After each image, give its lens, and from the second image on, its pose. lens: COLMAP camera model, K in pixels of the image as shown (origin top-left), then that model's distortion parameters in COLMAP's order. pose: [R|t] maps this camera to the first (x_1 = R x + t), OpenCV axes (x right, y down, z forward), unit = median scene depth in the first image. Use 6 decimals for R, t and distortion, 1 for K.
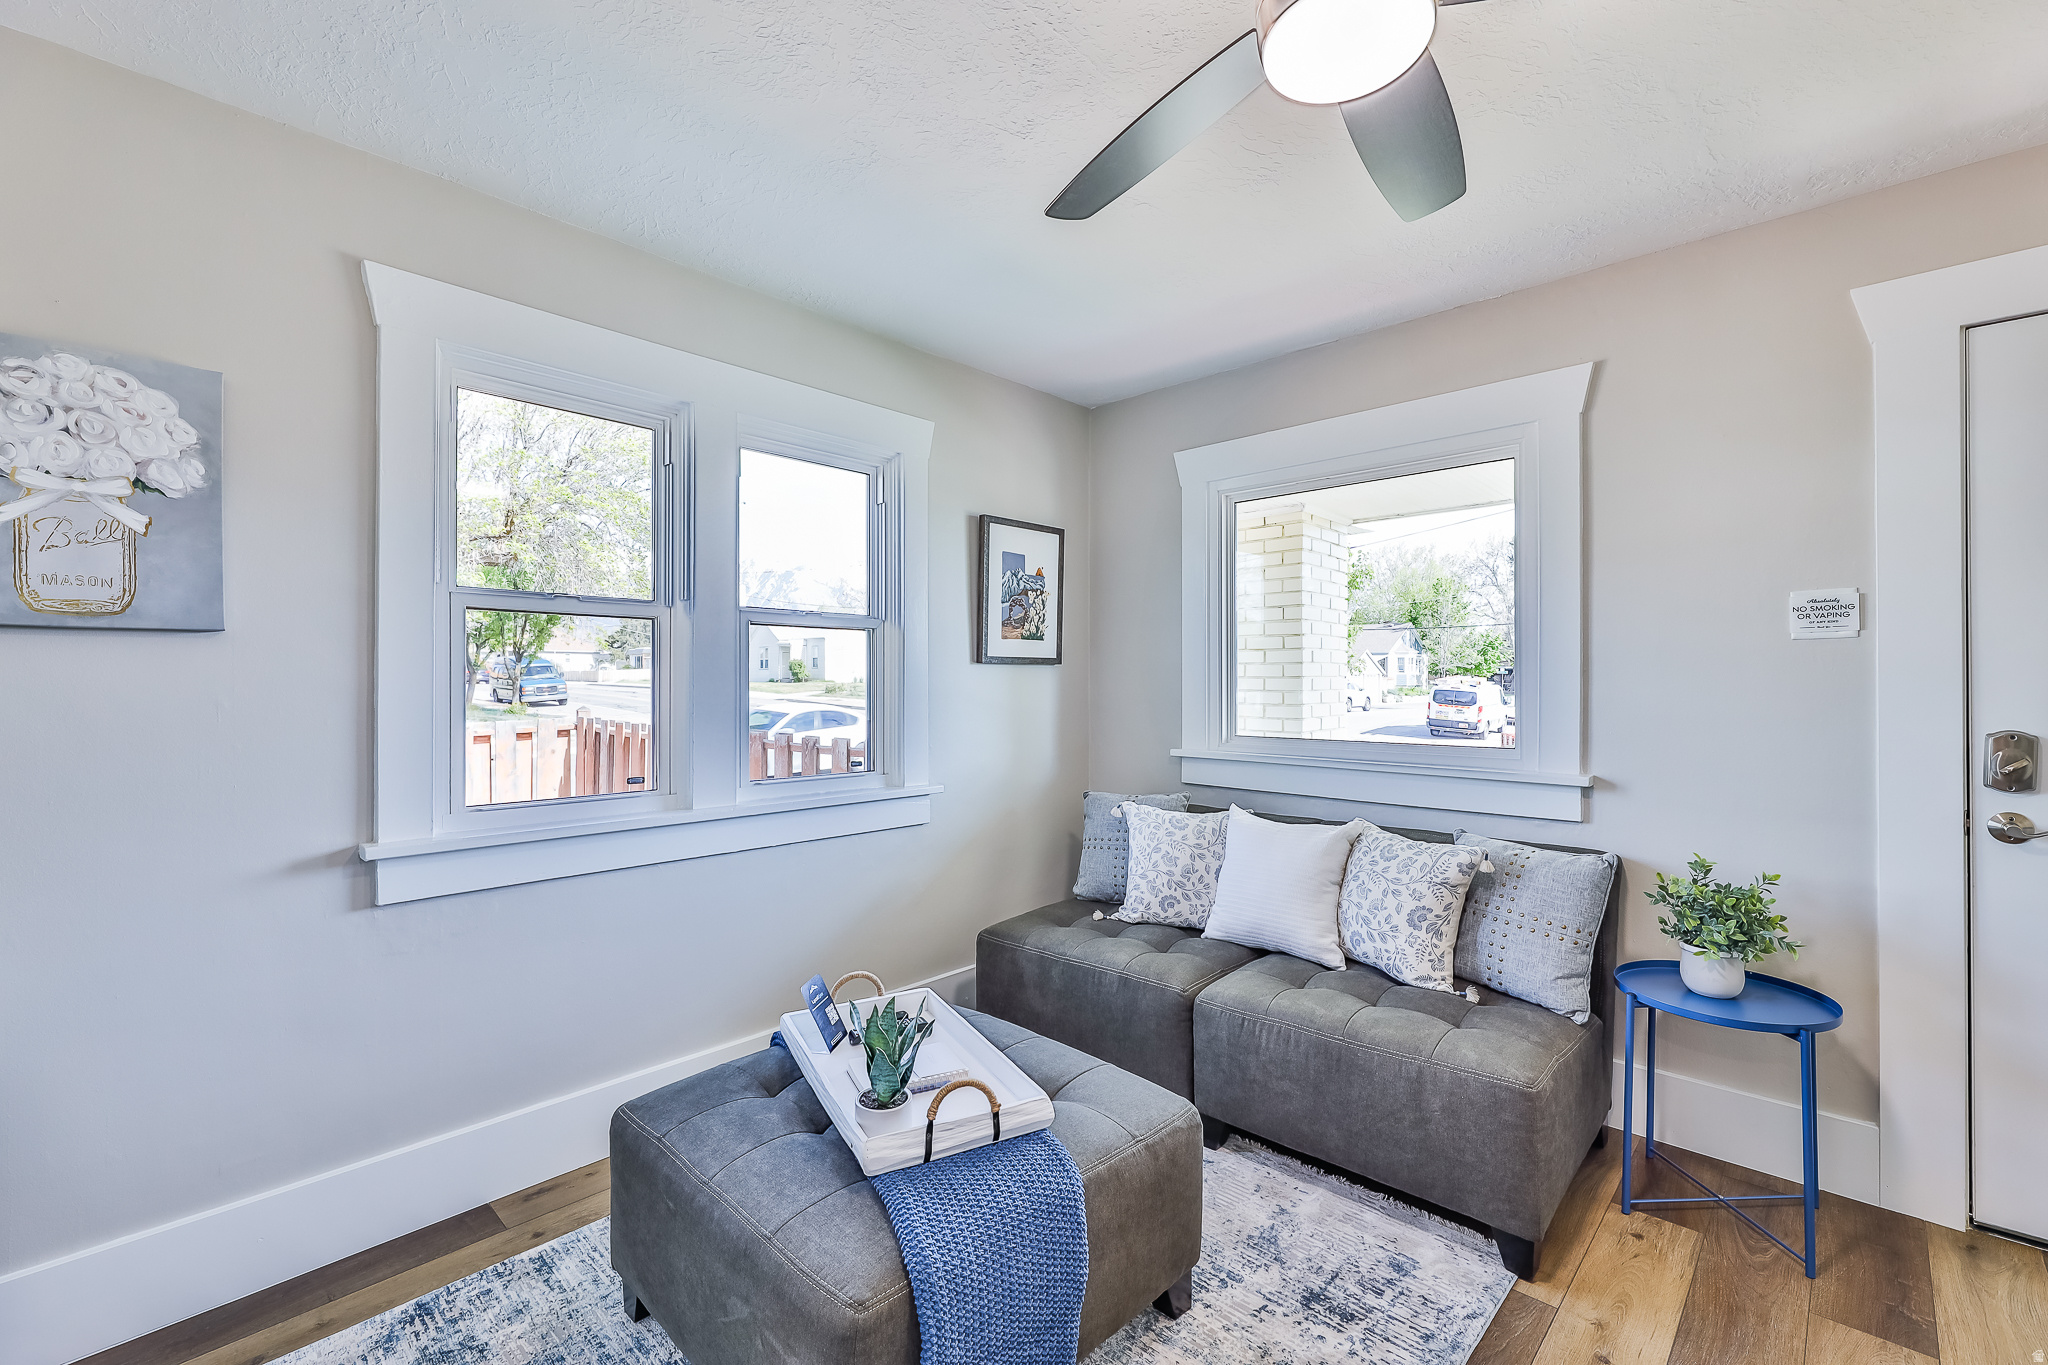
lens RADIAL K [[897.6, 0, 995.2], [0, 897.6, 684.3], [0, 0, 1]] dist [-0.001641, 0.001009]
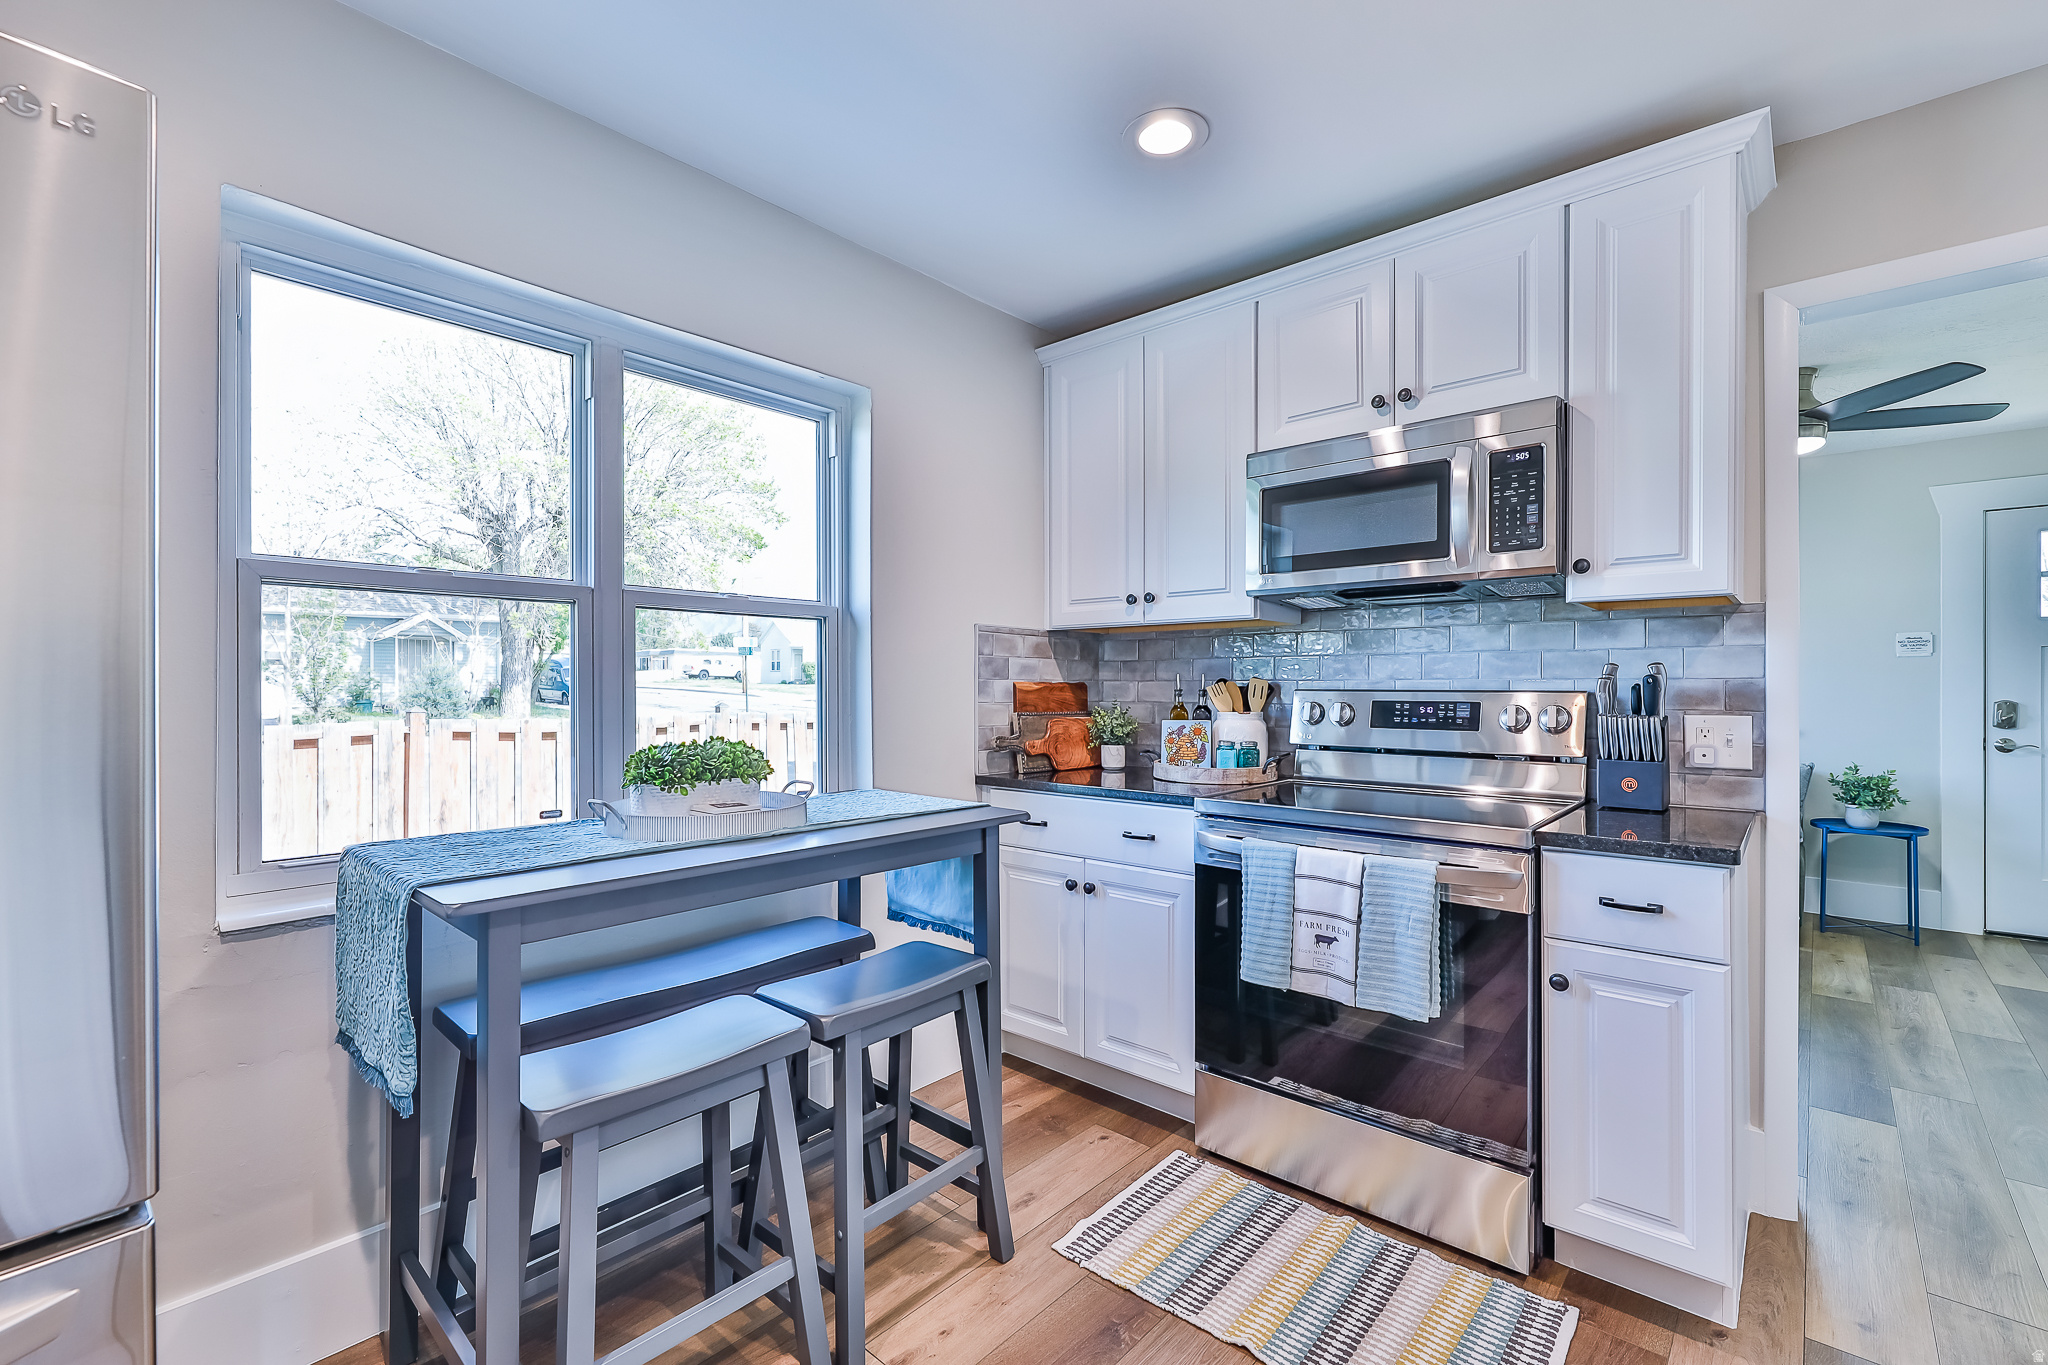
lens RADIAL K [[897.6, 0, 1002.2], [0, 897.6, 687.9], [0, 0, 1]] dist [-0.001641, 0.001009]
pose [[0.999690, 0.003613, 0.024618, -1.304568], [-0.003647, 0.999992, 0.001348, 0.027073], [-0.024612, -0.001438, 0.999696, -1.074446]]
